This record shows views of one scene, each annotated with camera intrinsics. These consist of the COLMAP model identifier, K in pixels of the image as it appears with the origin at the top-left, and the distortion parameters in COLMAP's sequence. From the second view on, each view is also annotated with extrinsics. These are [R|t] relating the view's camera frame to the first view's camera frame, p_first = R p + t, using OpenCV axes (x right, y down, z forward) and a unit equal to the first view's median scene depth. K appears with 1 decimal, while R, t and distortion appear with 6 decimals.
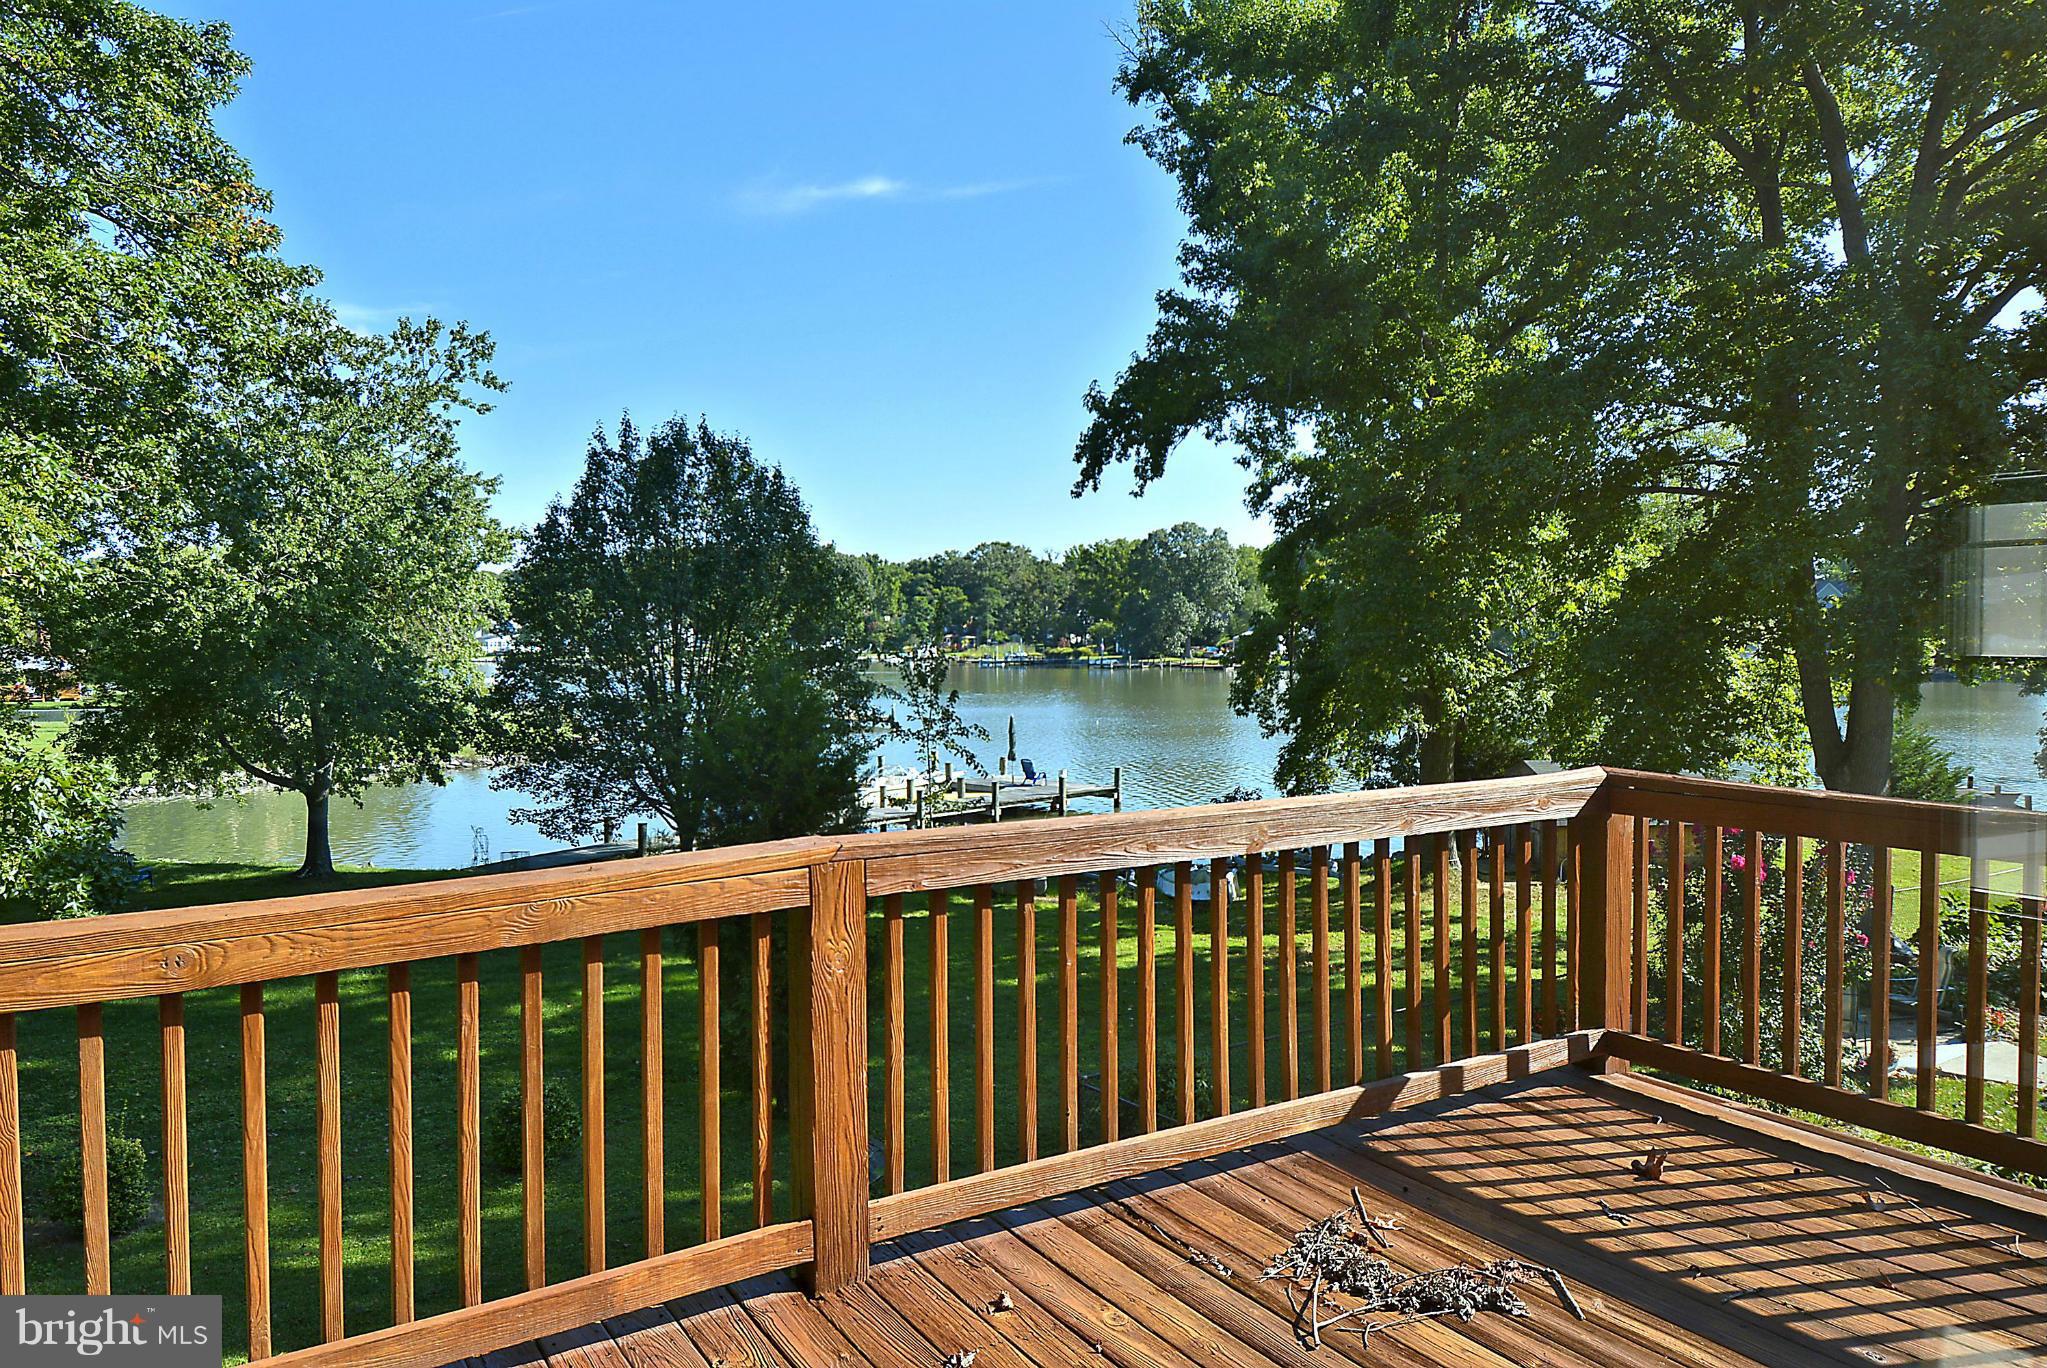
lens RADIAL K [[1381.7, 0, 1033.7], [0, 1381.7, 672.6], [0, 0, 1]] dist [0.055693, -0.000415]
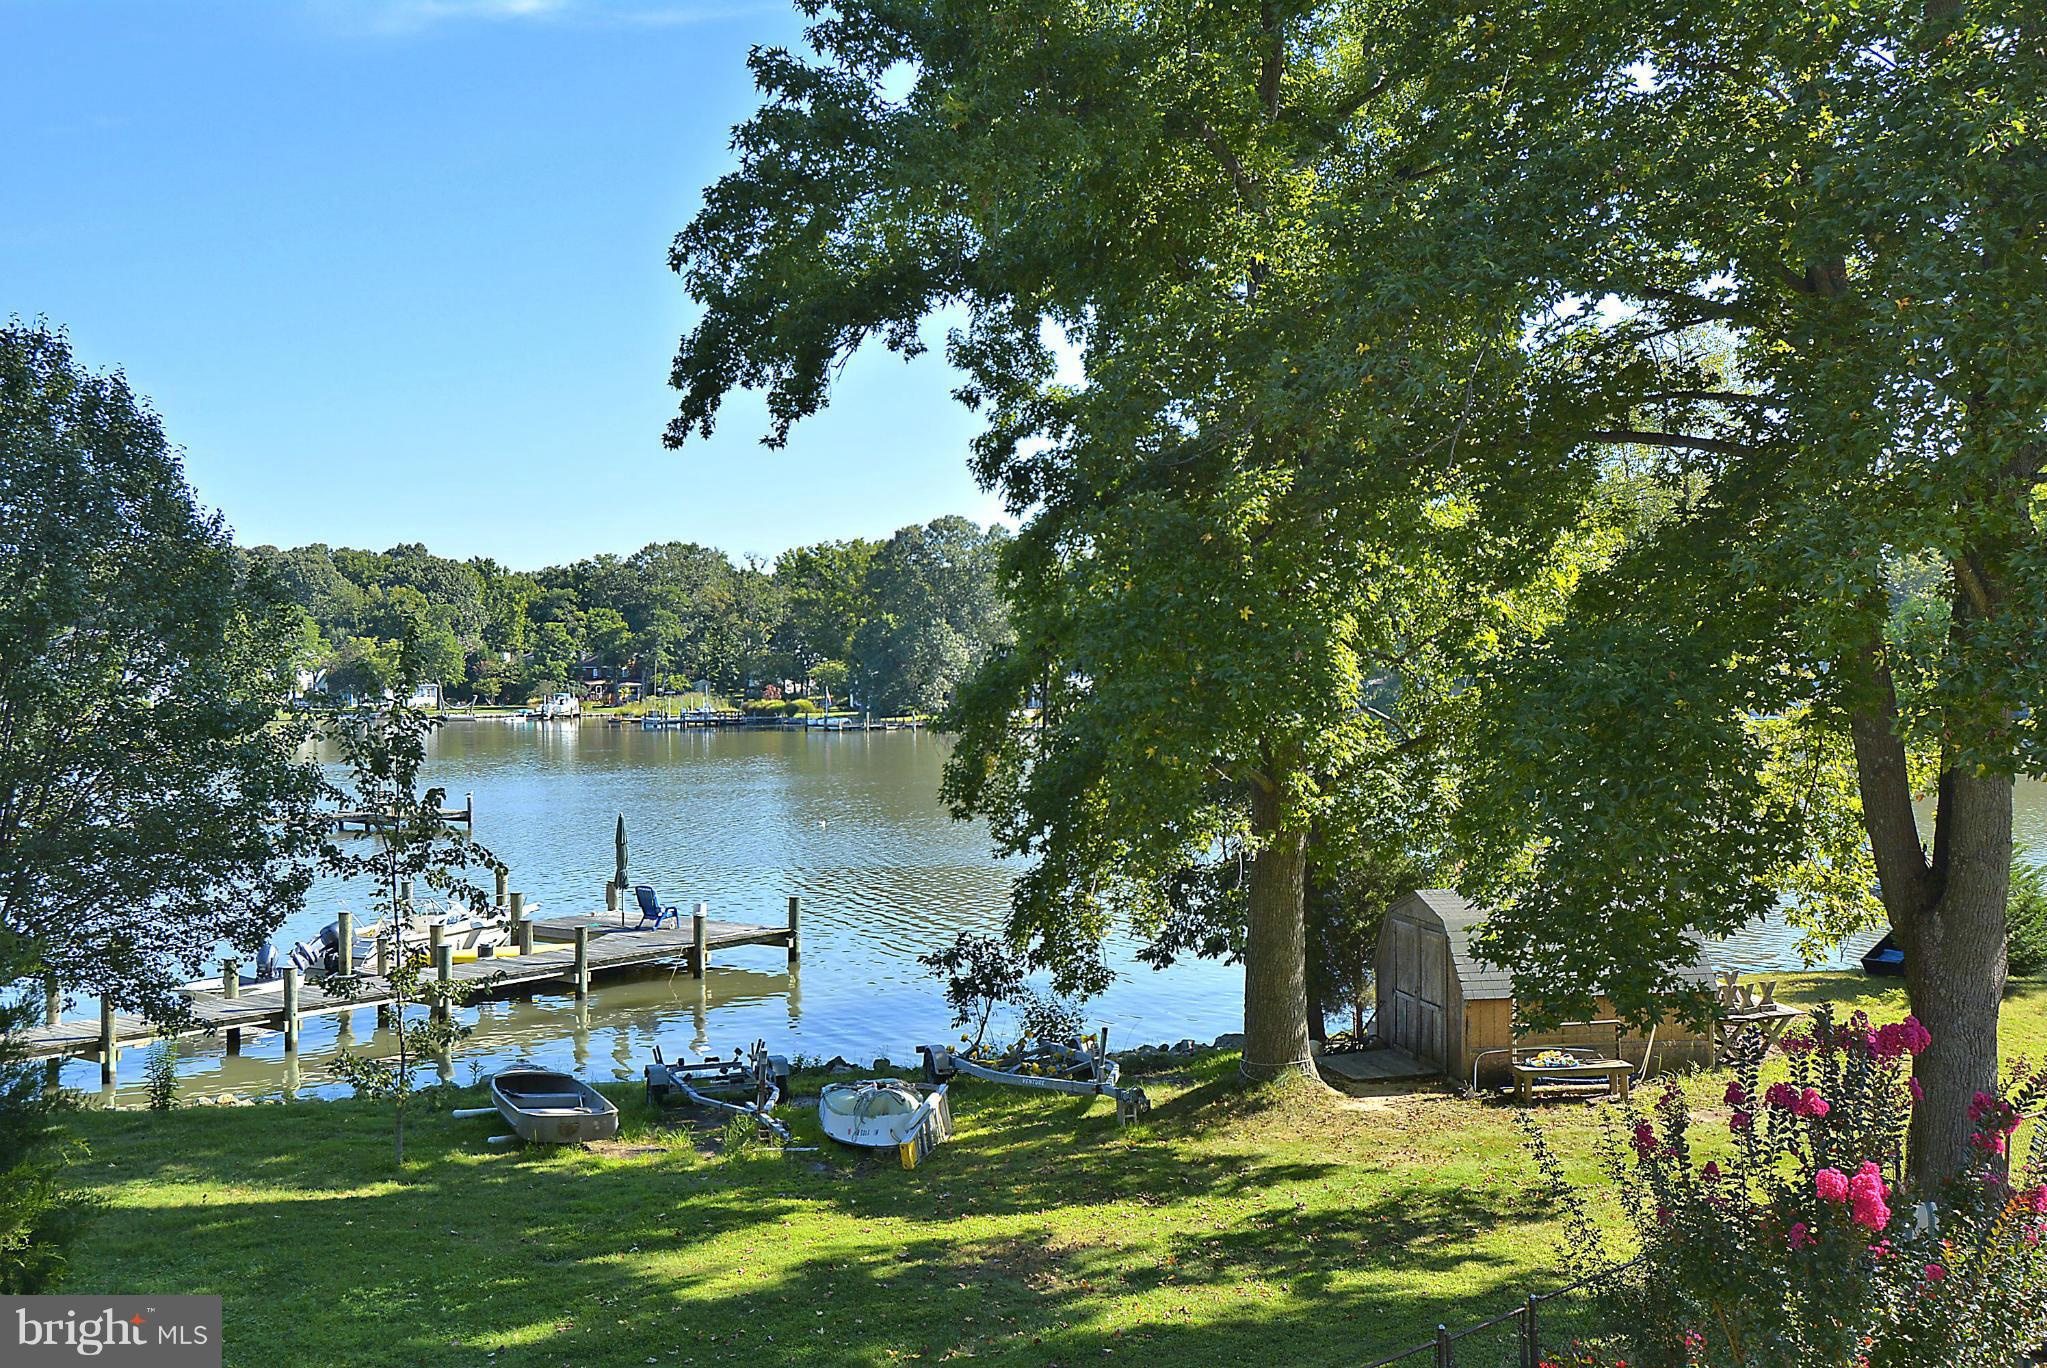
lens RADIAL K [[2019.0, 0, 1023.5], [0, 2019.0, 684.0], [0, 0, 1]] dist [0.072441, -0.005826]
pose [[0.989904, 0.000476, 0.141742, 0.053305], [0.003170, 0.999670, -0.025497, -0.005145], [-0.141707, 0.025689, 0.989575, 0.135794]]
